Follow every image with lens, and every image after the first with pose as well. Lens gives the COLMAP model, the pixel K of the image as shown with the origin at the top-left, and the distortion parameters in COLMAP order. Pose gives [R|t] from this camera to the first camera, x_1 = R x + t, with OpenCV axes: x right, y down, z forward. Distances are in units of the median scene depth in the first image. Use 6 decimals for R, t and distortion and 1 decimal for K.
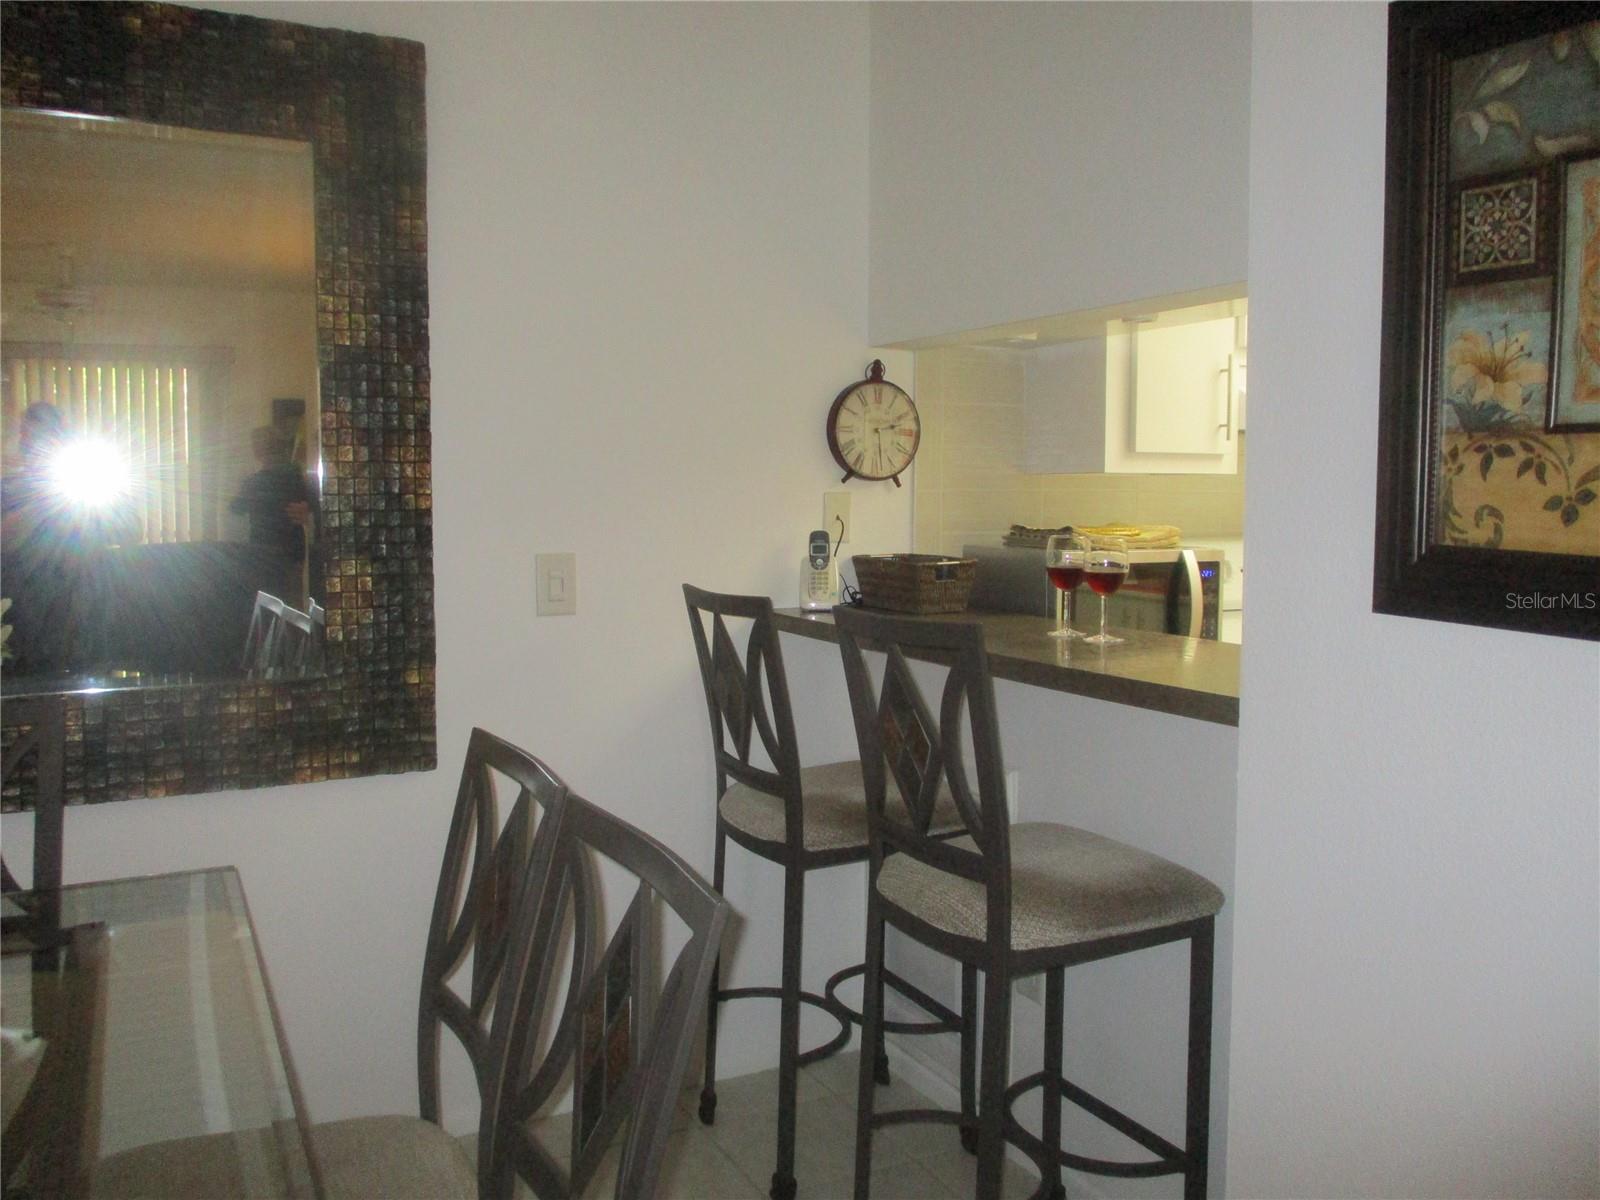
lens RADIAL K [[1325.0, 0, 798.3], [0, 1325.0, 592.5], [0, 0, 1]] dist [-0.042645, 0.011709]
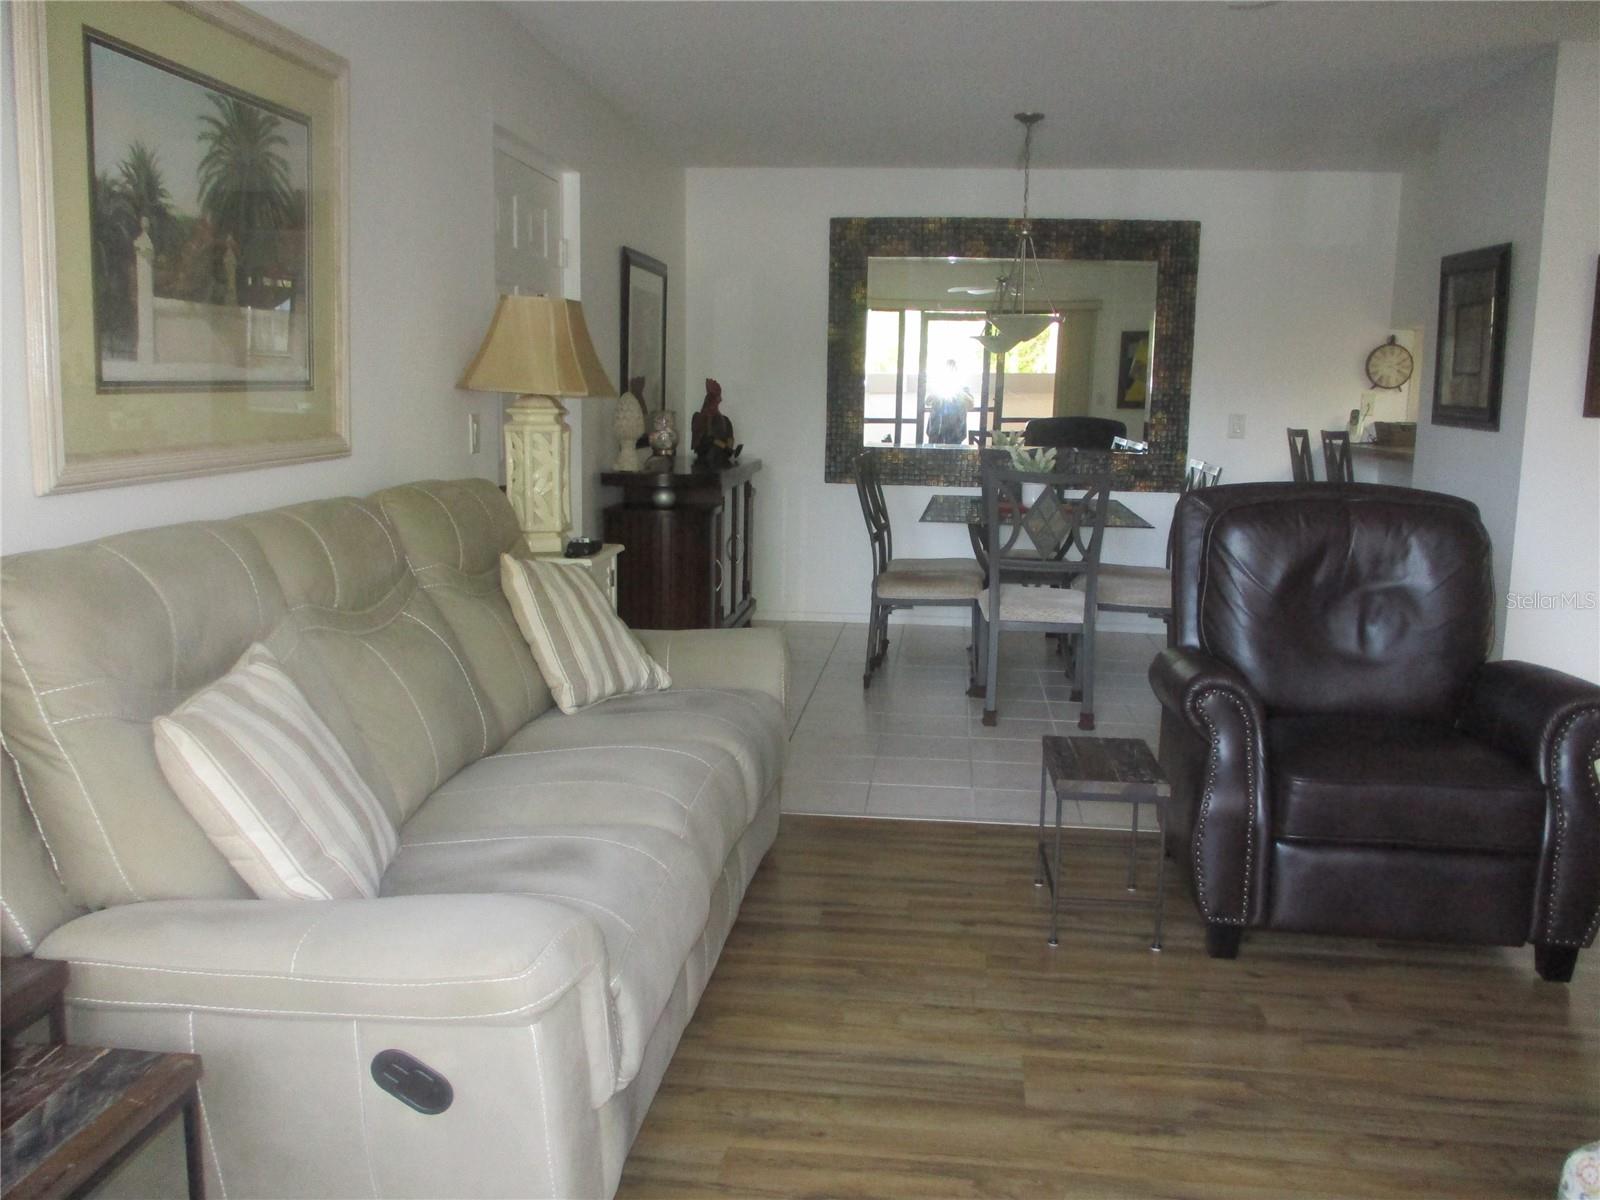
lens RADIAL K [[1325.0, 0, 807.0], [0, 1325.0, 591.0], [0, 0, 1]] dist [-0.042645, 0.011709]
pose [[0.831770, 0.100994, -0.545855, 0.569879], [-0.064471, 0.994232, 0.085712, 0.152015], [0.551363, -0.036101, 0.833484, -1.656544]]
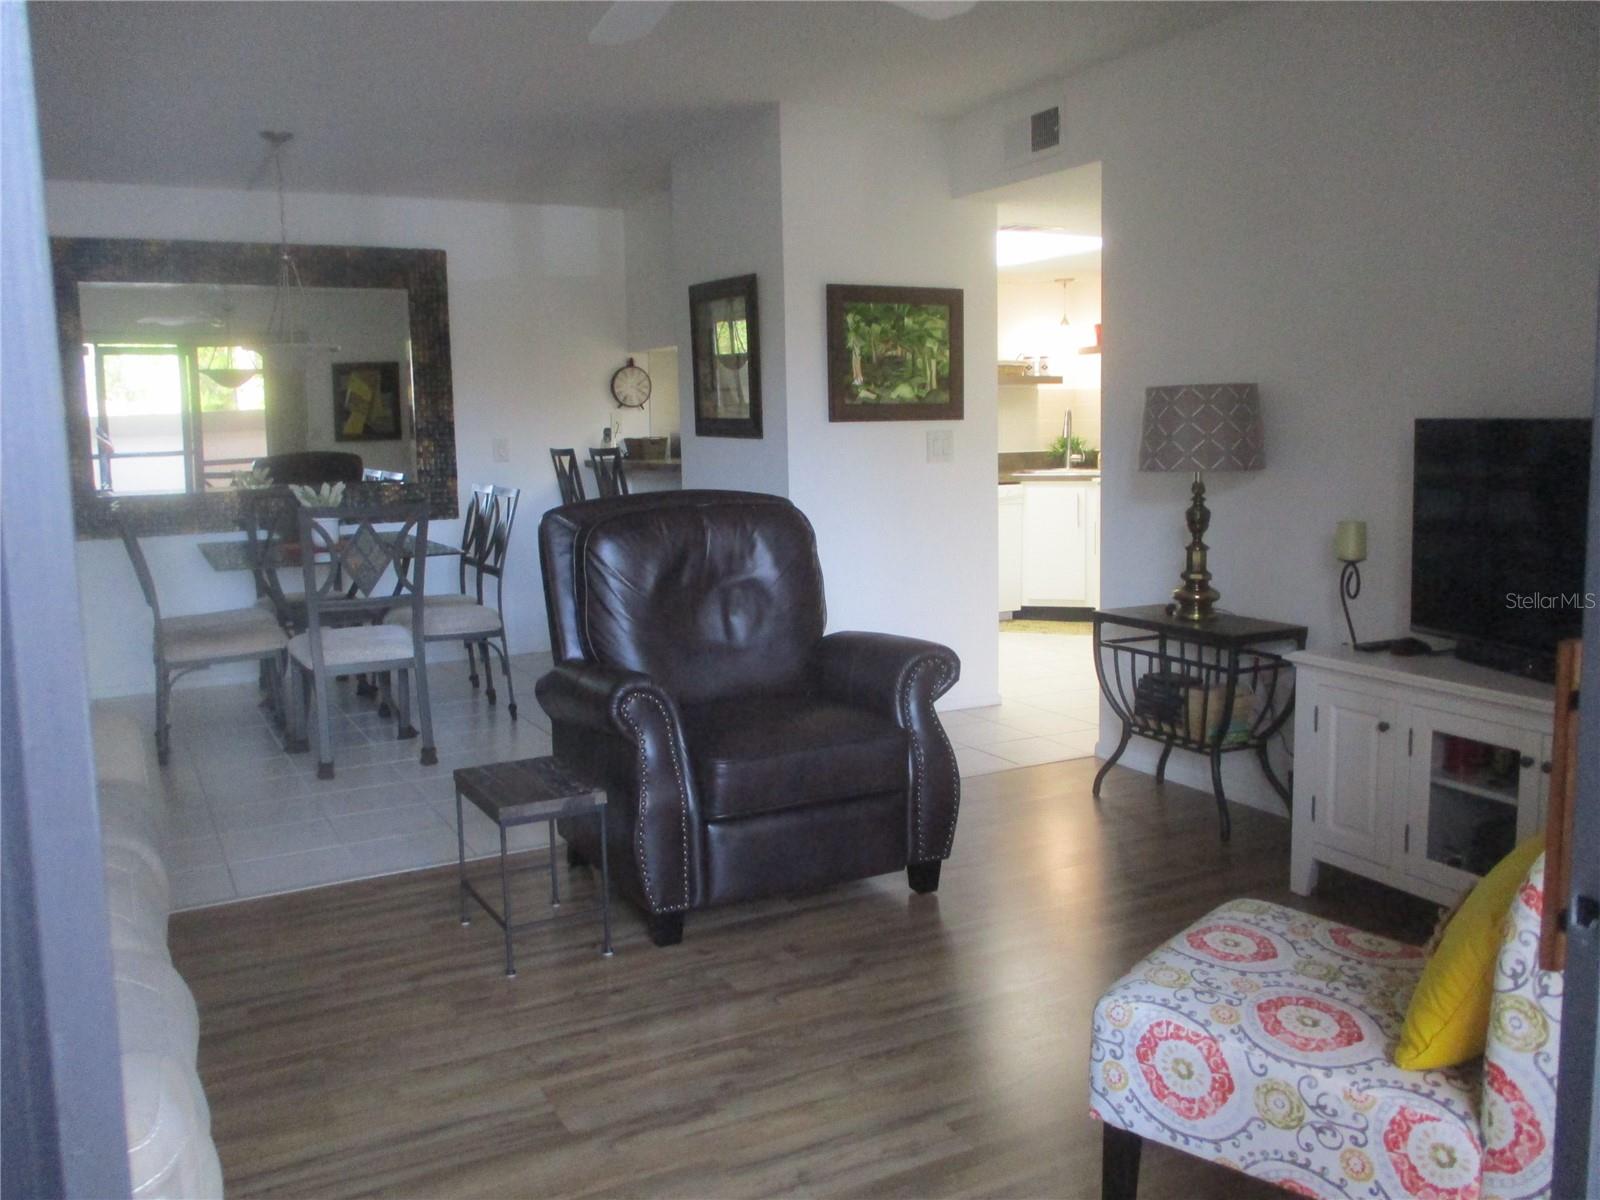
lens RADIAL K [[1325.0, 0, 807.6], [0, 1325.0, 597.8], [0, 0, 1]] dist [-0.042645, 0.011709]
pose [[0.999671, -0.023212, 0.010922, 0.402683], [0.022577, 0.998224, 0.055124, 0.162803], [-0.012182, -0.054859, 0.998420, -1.704730]]
